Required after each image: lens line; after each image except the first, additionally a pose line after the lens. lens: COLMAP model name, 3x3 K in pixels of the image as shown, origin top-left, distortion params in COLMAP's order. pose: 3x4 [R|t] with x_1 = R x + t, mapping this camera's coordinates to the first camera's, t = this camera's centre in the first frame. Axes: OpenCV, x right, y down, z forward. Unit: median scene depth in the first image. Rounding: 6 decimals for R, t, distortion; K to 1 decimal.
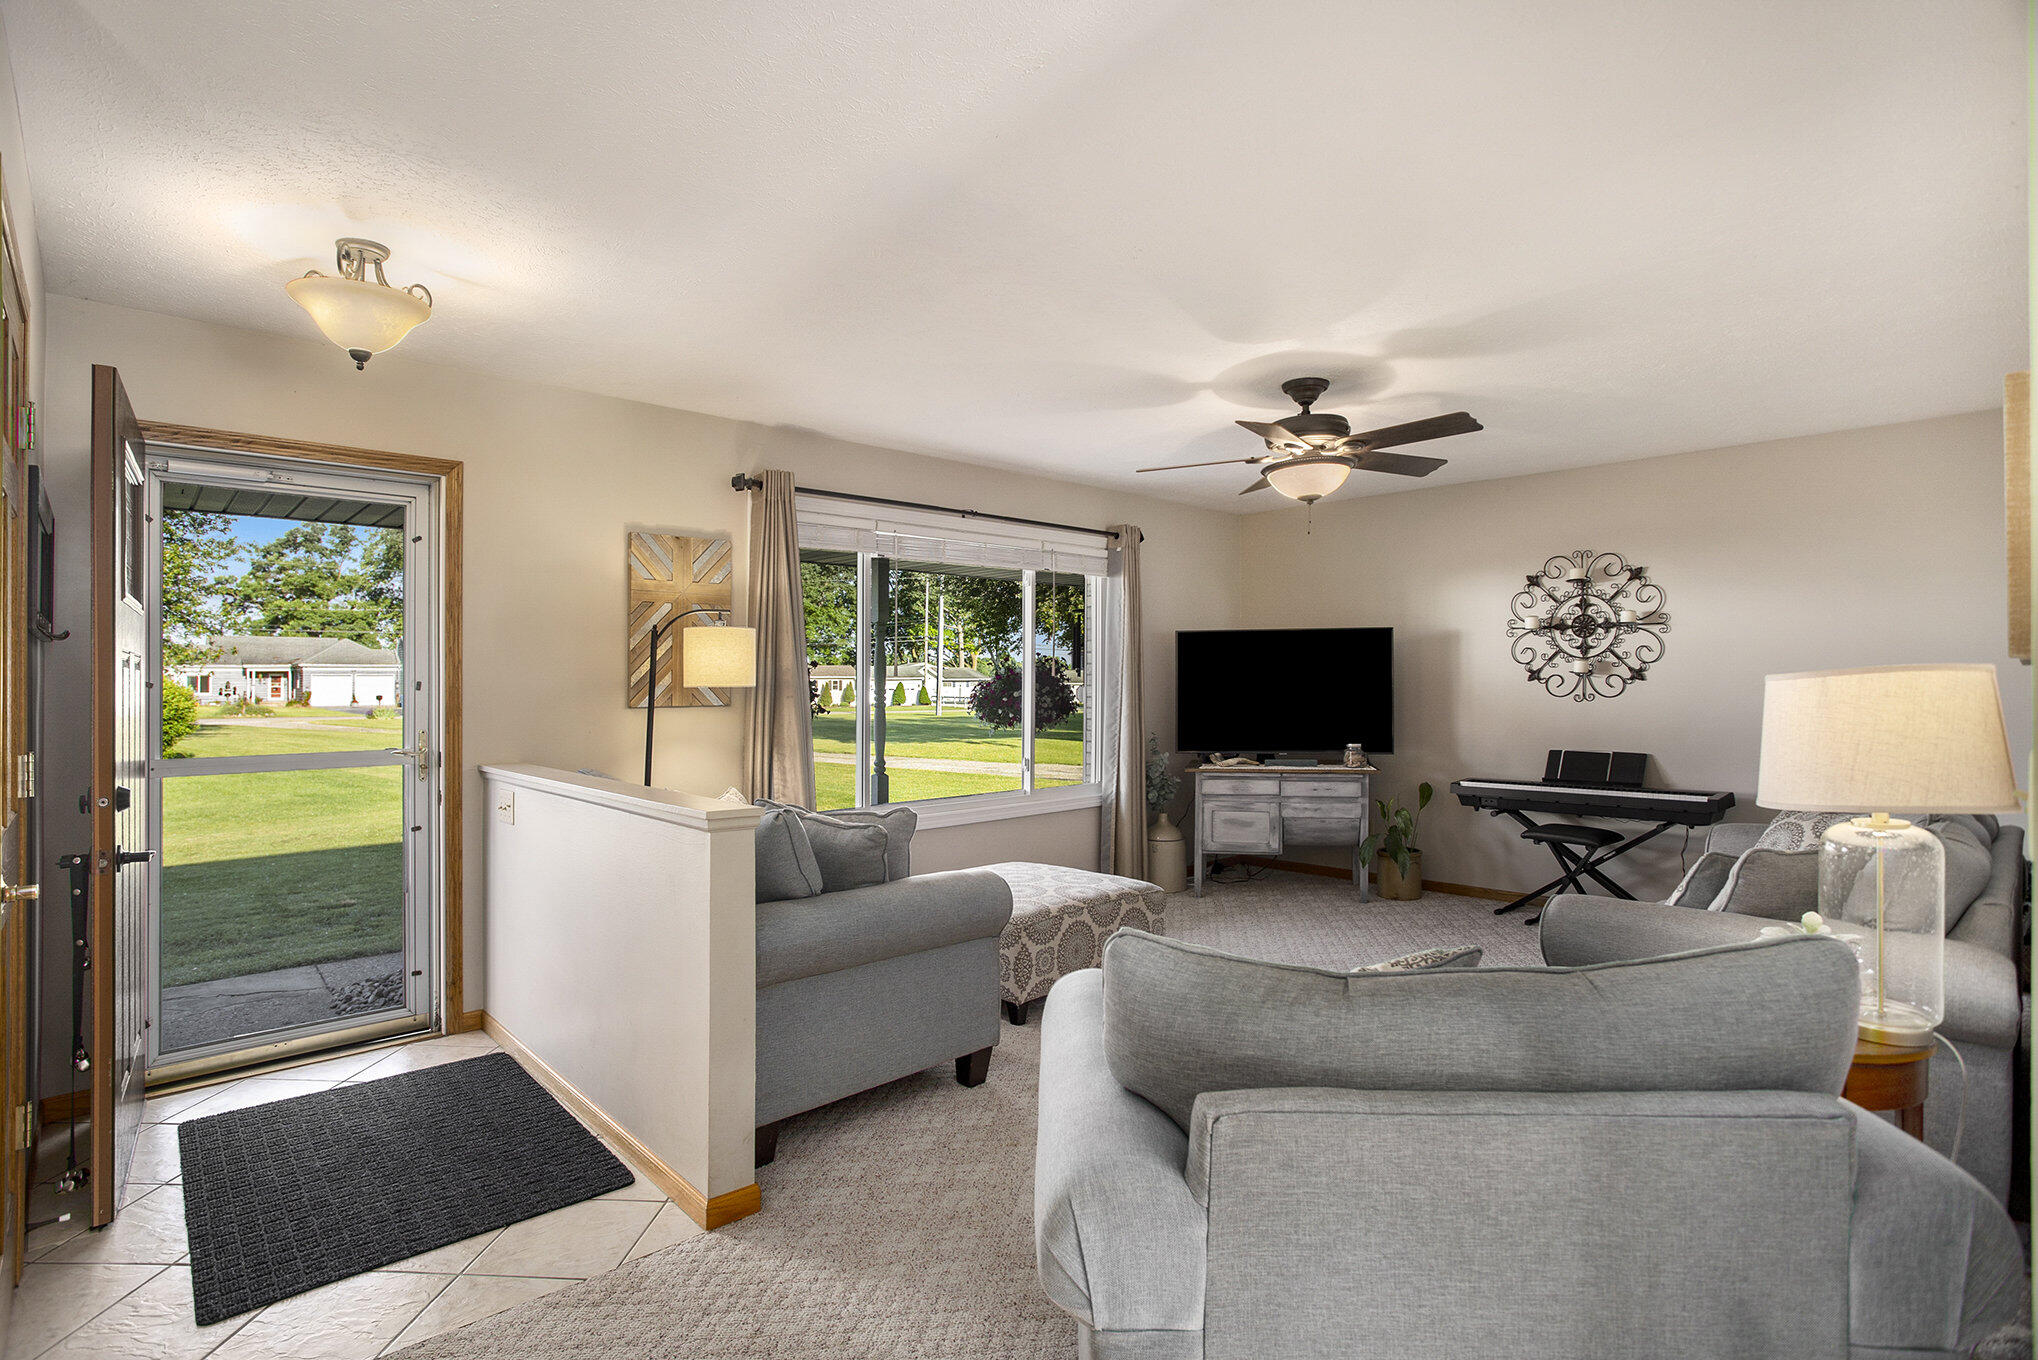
lens RADIAL K [[1011.1, 0, 1027.2], [0, 1011.1, 671.7], [0, 0, 1]] dist [-0.050262, 0.009413]
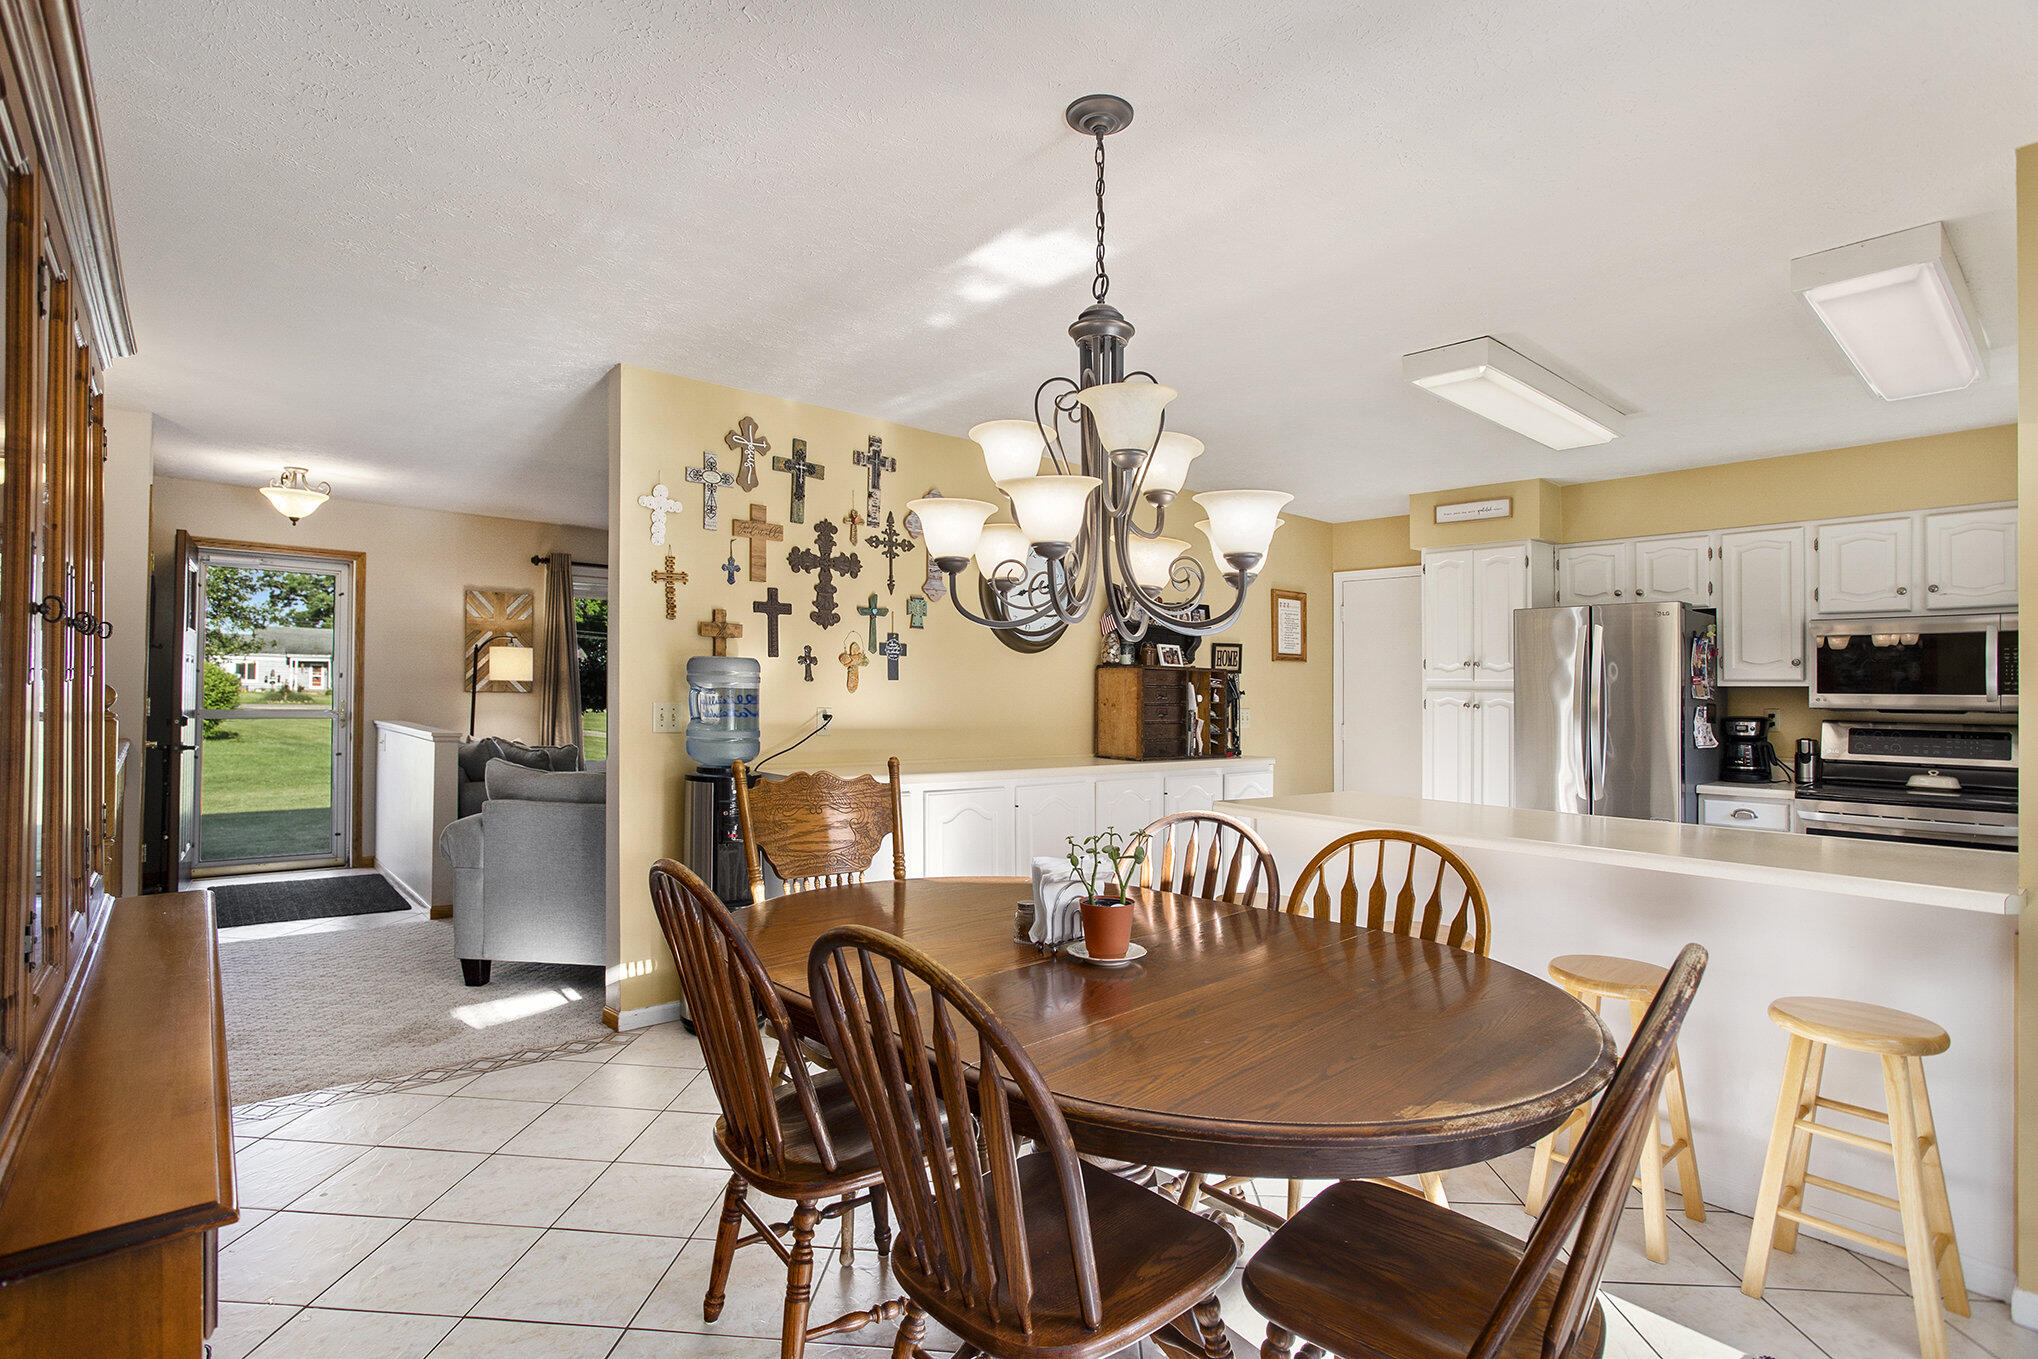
lens RADIAL K [[1011.1, 0, 999.8], [0, 1011.1, 691.9], [0, 0, 1]] dist [-0.050262, 0.009413]
pose [[0.998359, 0.029013, -0.049381, 0.233927], [-0.028500, 0.999532, 0.011073, -0.003236], [0.049679, -0.009648, 0.998719, -0.257722]]
